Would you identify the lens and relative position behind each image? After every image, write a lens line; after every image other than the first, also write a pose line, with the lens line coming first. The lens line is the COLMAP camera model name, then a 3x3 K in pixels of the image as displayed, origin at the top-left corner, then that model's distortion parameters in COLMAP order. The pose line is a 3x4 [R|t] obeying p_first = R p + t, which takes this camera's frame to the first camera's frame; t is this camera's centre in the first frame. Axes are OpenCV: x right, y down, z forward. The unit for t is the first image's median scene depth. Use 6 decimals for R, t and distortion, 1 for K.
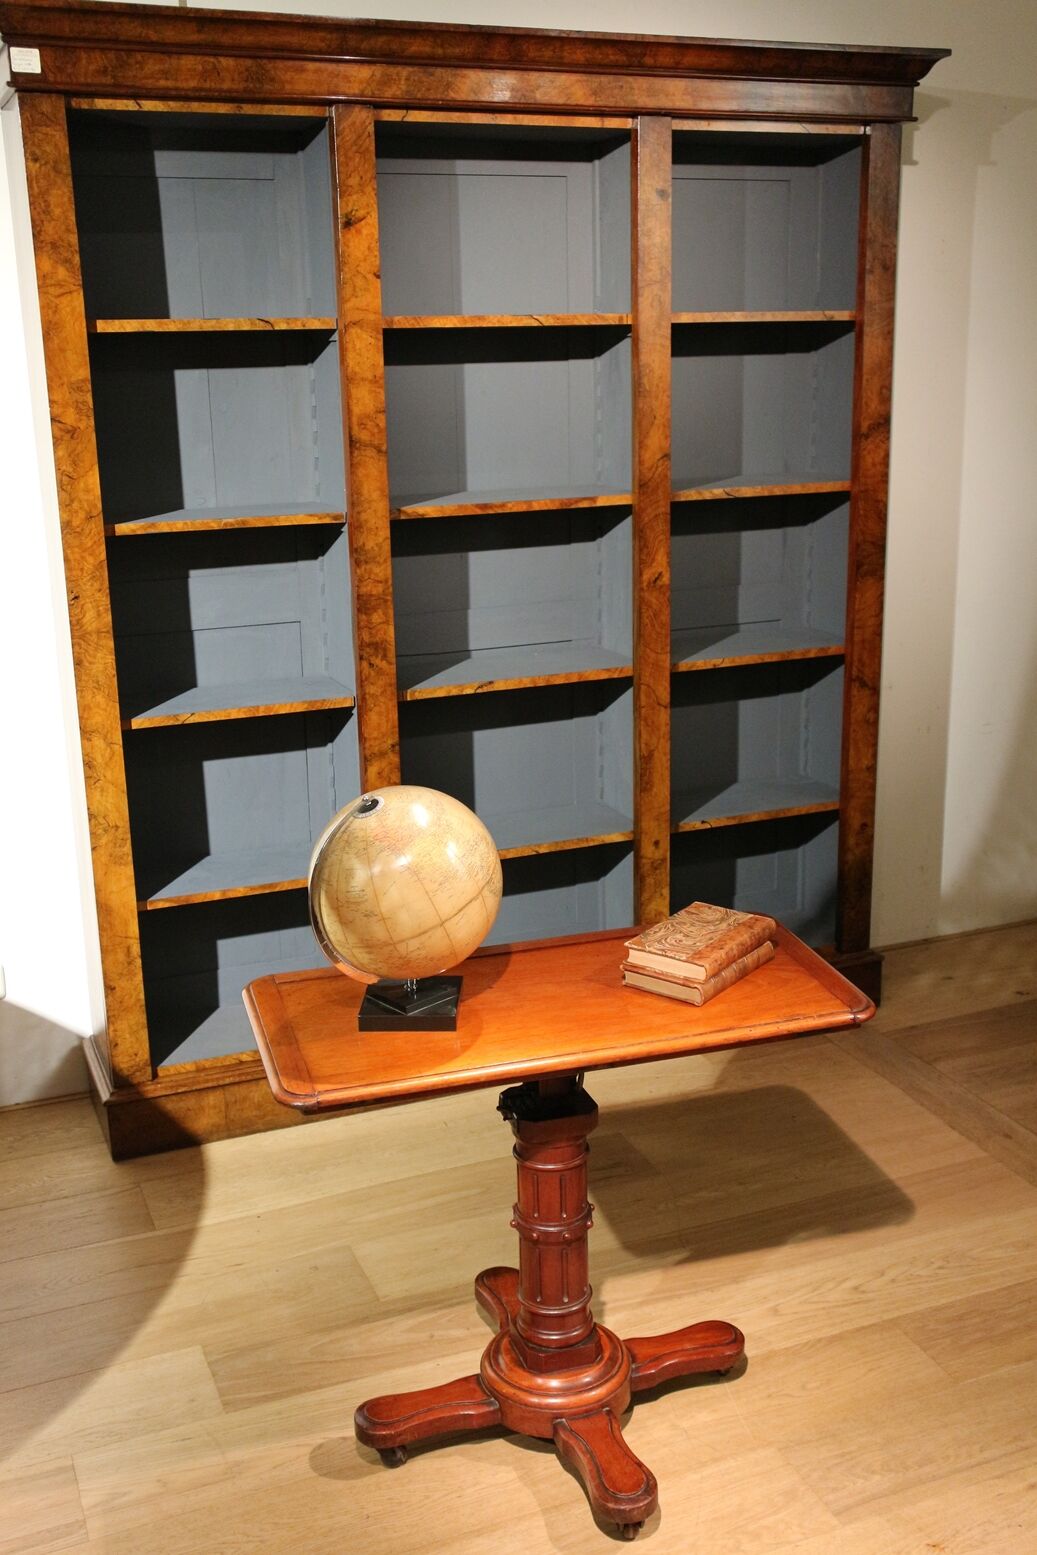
lens RADIAL K [[1646.5, 0, 533.6], [0, 1646.5, 789.0], [0, 0, 1]] dist [0.009894, 0.000000]
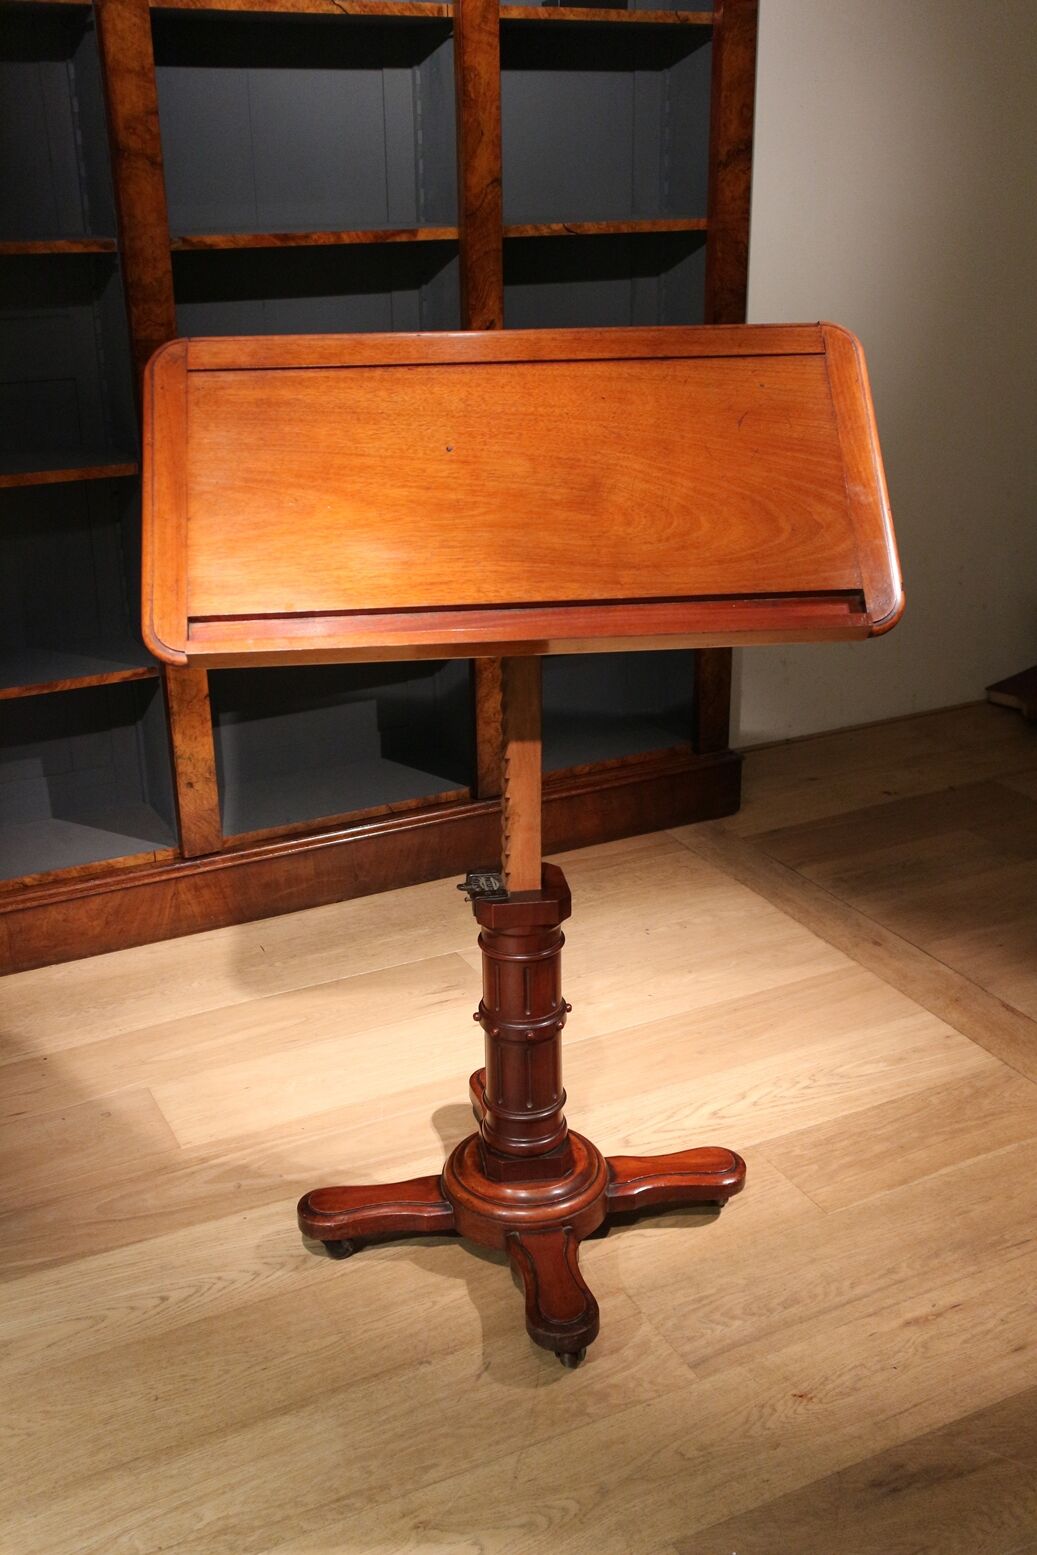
lens RADIAL K [[1646.5, 0, 535.1], [0, 1646.5, 787.9], [0, 0, 1]] dist [0.009894, 0.000000]
pose [[0.996223, -0.022034, 0.083990, 0.022345], [0.013162, 0.994411, 0.104751, 0.025804], [-0.085828, -0.103250, 0.990945, 0.115292]]
